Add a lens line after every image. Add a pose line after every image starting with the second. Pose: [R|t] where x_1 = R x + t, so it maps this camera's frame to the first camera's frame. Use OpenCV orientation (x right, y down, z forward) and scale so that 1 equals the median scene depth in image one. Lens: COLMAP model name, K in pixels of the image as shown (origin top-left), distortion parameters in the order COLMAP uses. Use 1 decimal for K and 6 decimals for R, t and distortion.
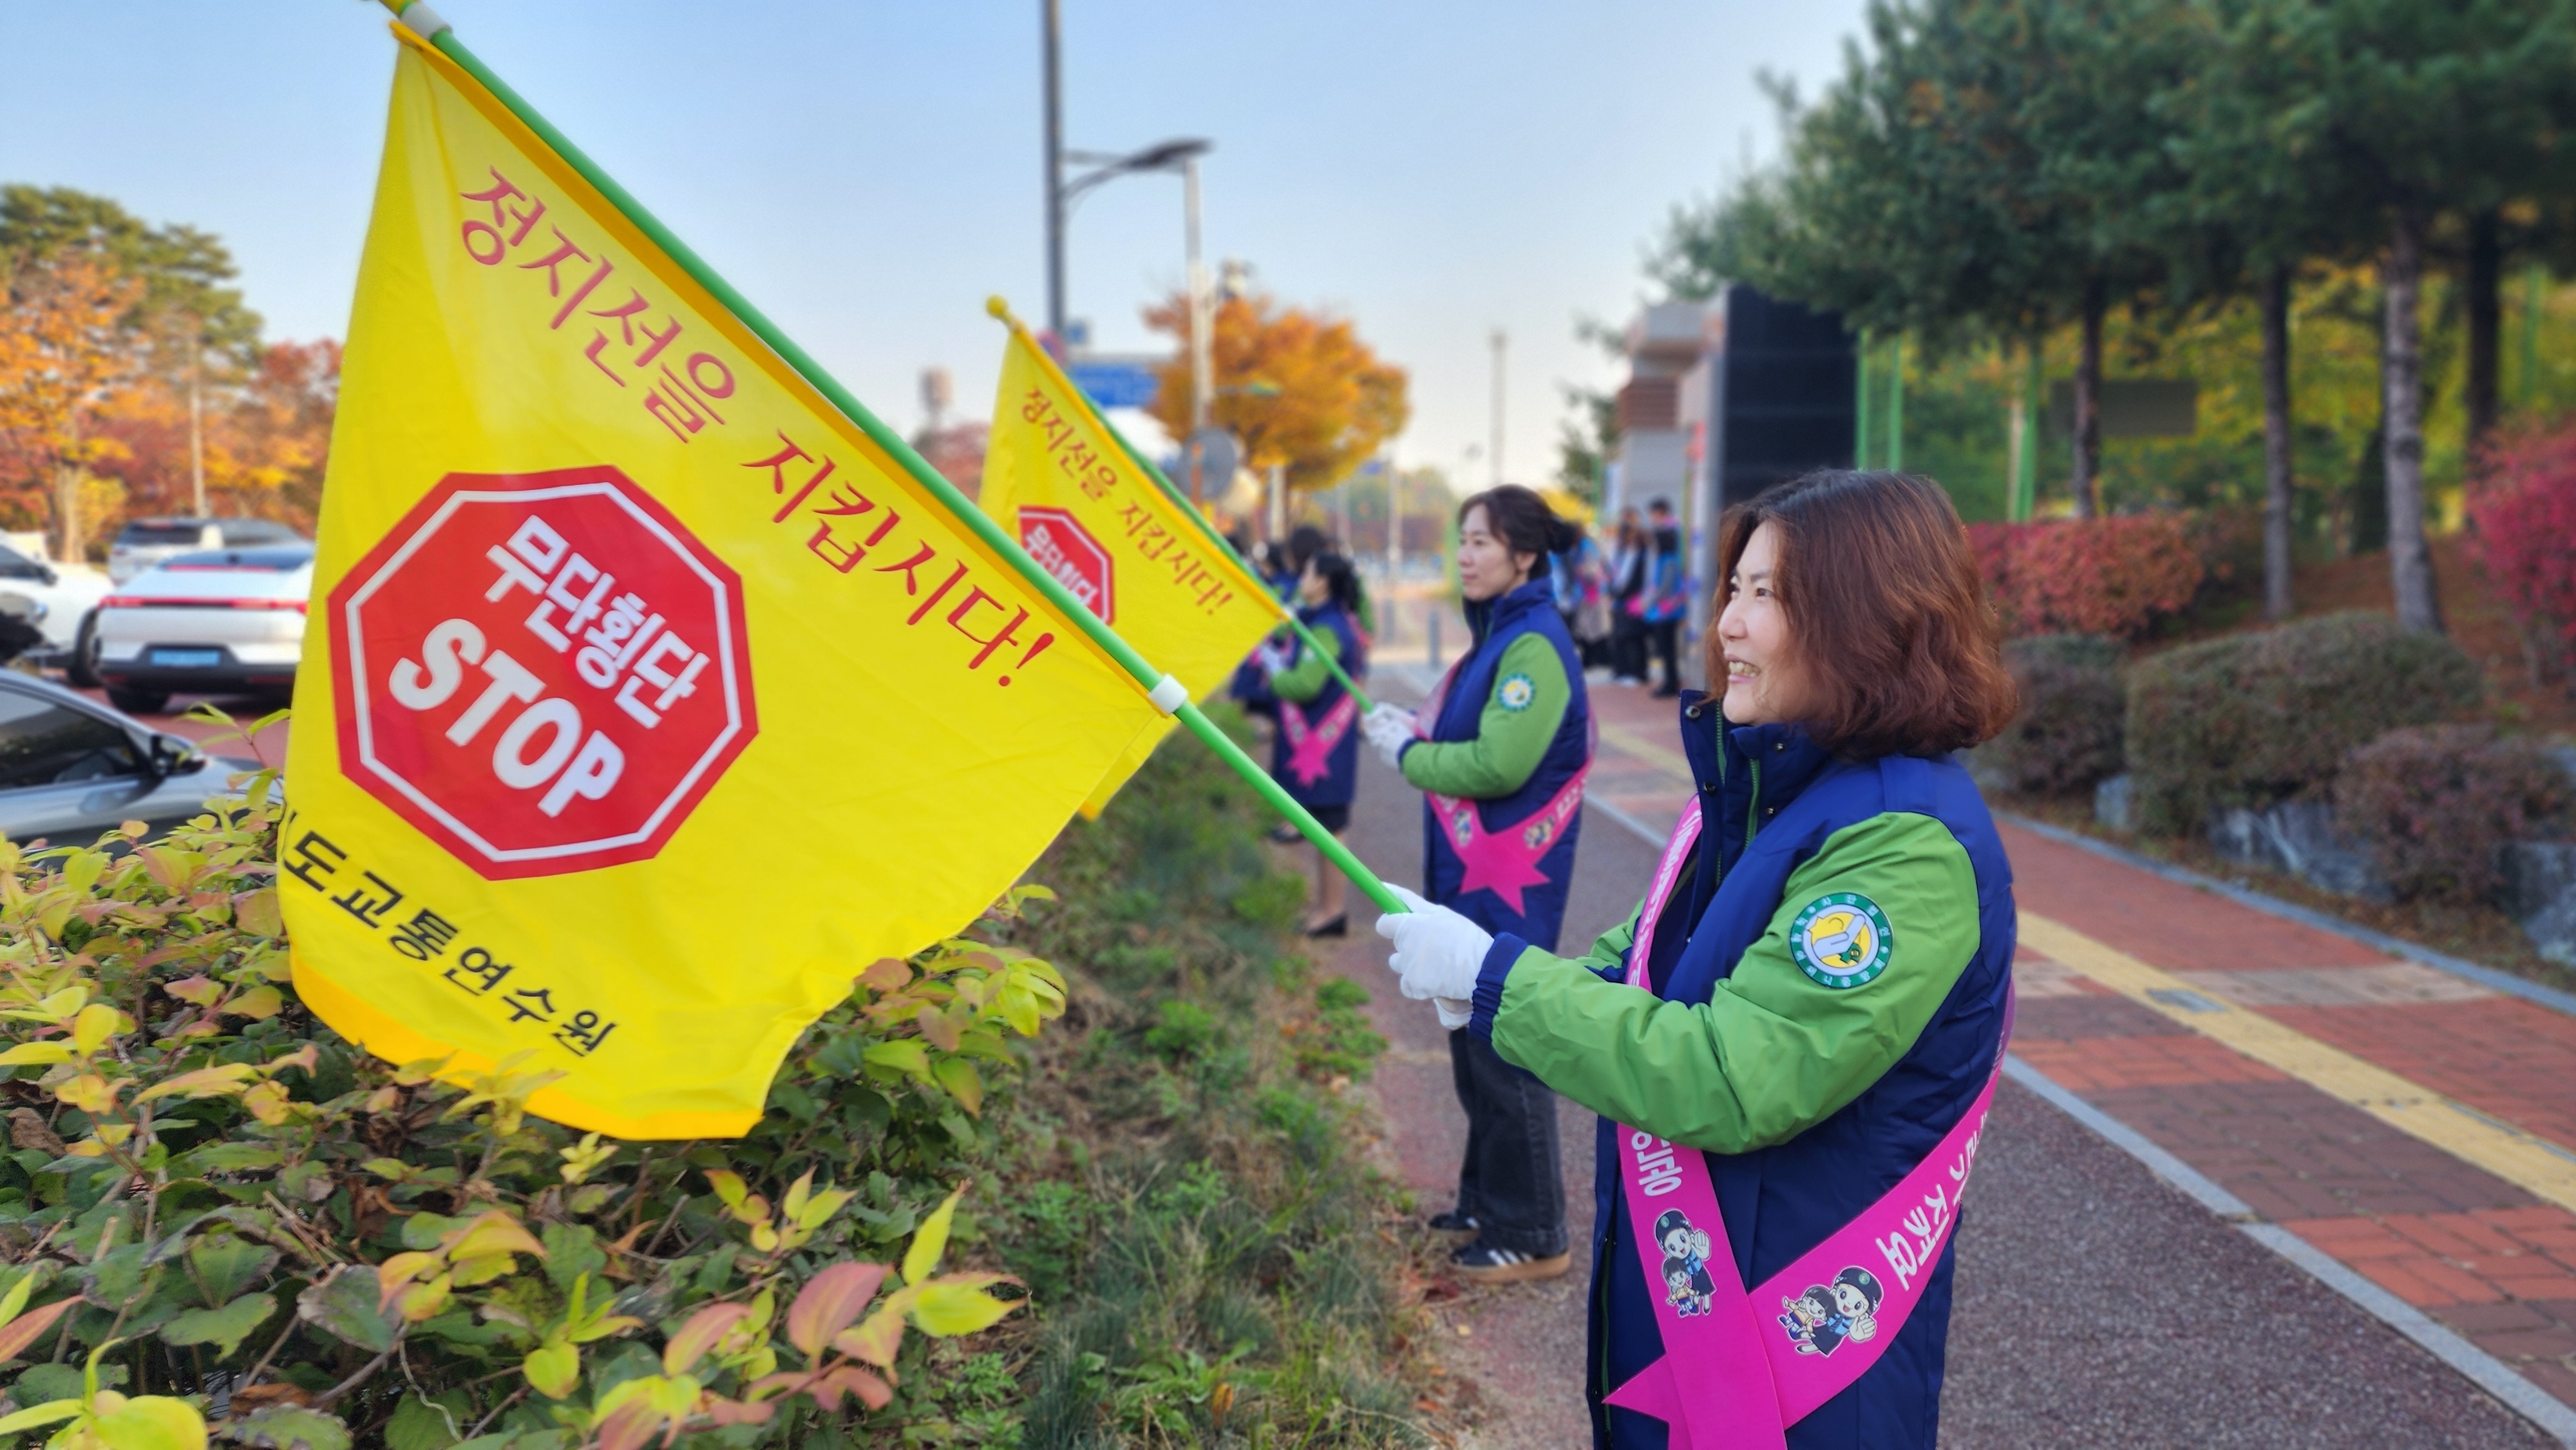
lens RADIAL K [[1710.7, 0, 1288.0], [0, 1710.7, 725.0], [0, 0, 1]] dist [0.077852, -0.067533]
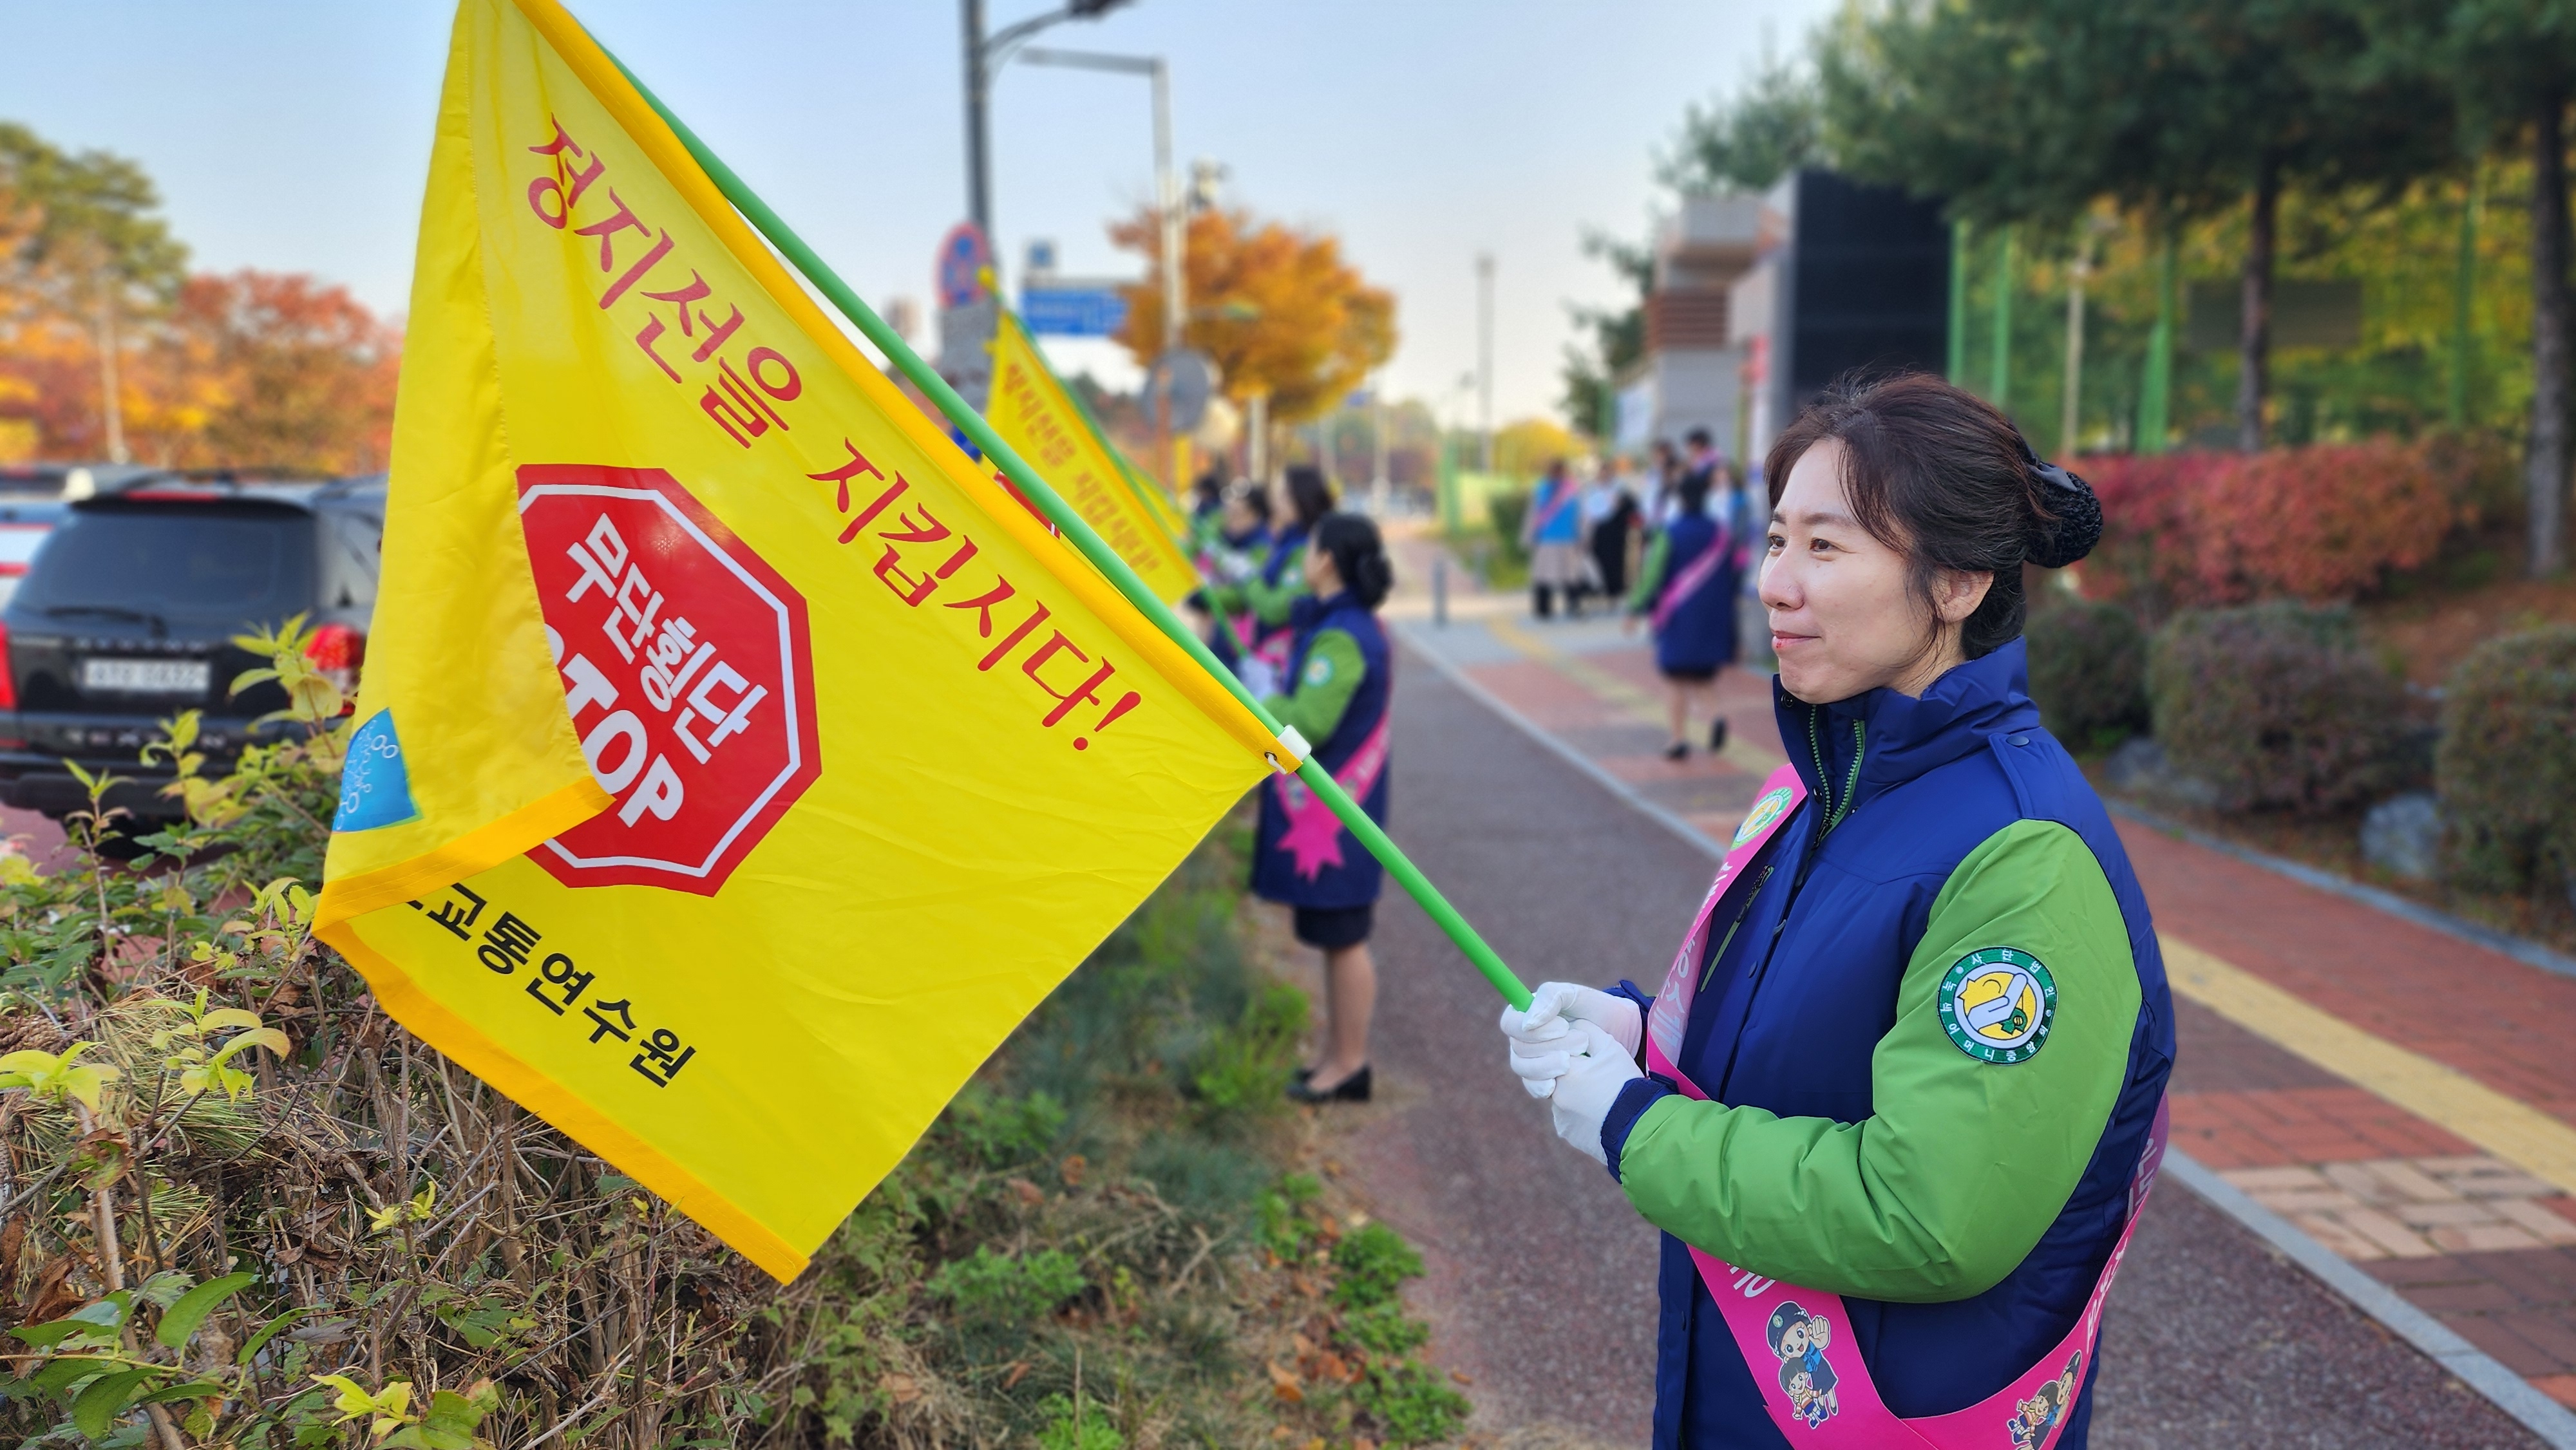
lens RADIAL K [[1726.6, 0, 1288.0], [0, 1726.6, 725.0], [0, 0, 1]] dist [0.052428, -0.041462]
pose [[0.999909, -0.009436, 0.009677, -0.001249], [0.009077, 0.999291, 0.036547, -0.019383], [-0.010015, -0.036455, 0.999285, 0.149130]]
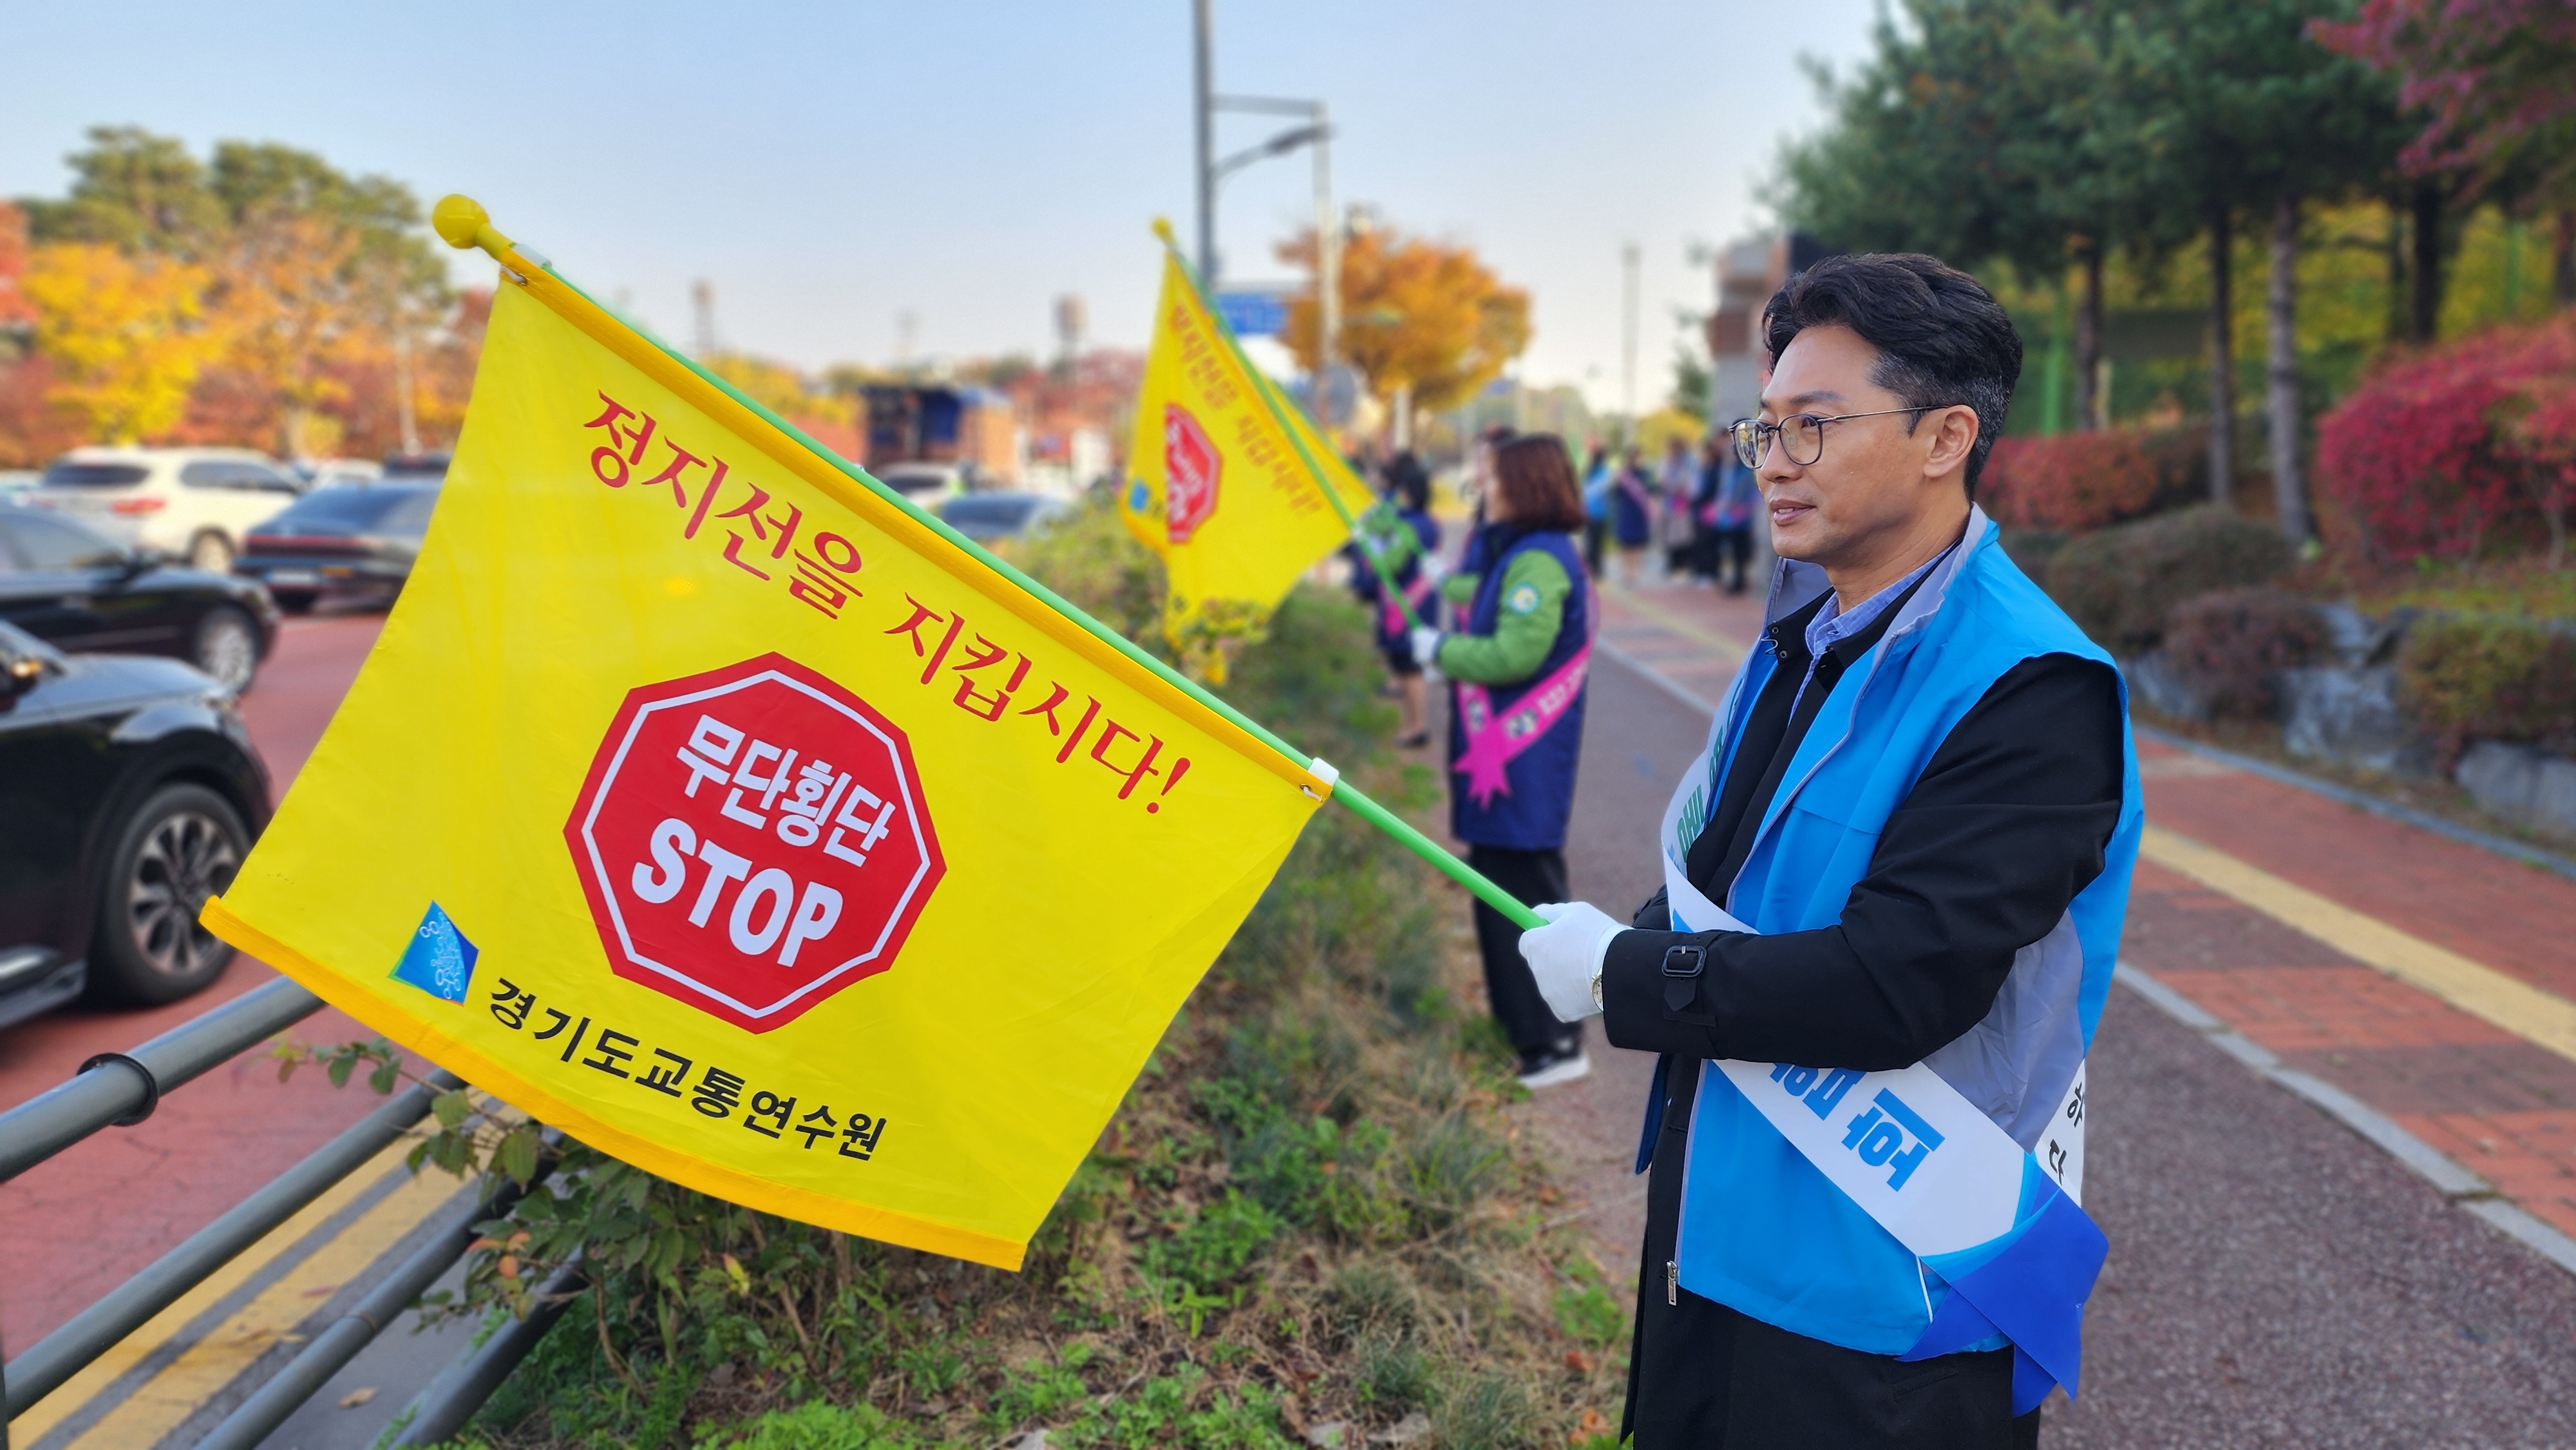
lens RADIAL K [[1726.6, 0, 1288.0], [0, 1726.6, 725.0], [0, 0, 1]] dist [0.052428, -0.041462]
pose [[0.997149, -0.000325, -0.075463, 0.011180], [0.003631, 0.999039, 0.043677, 0.019136], [0.075376, -0.043826, 0.996192, -0.176372]]
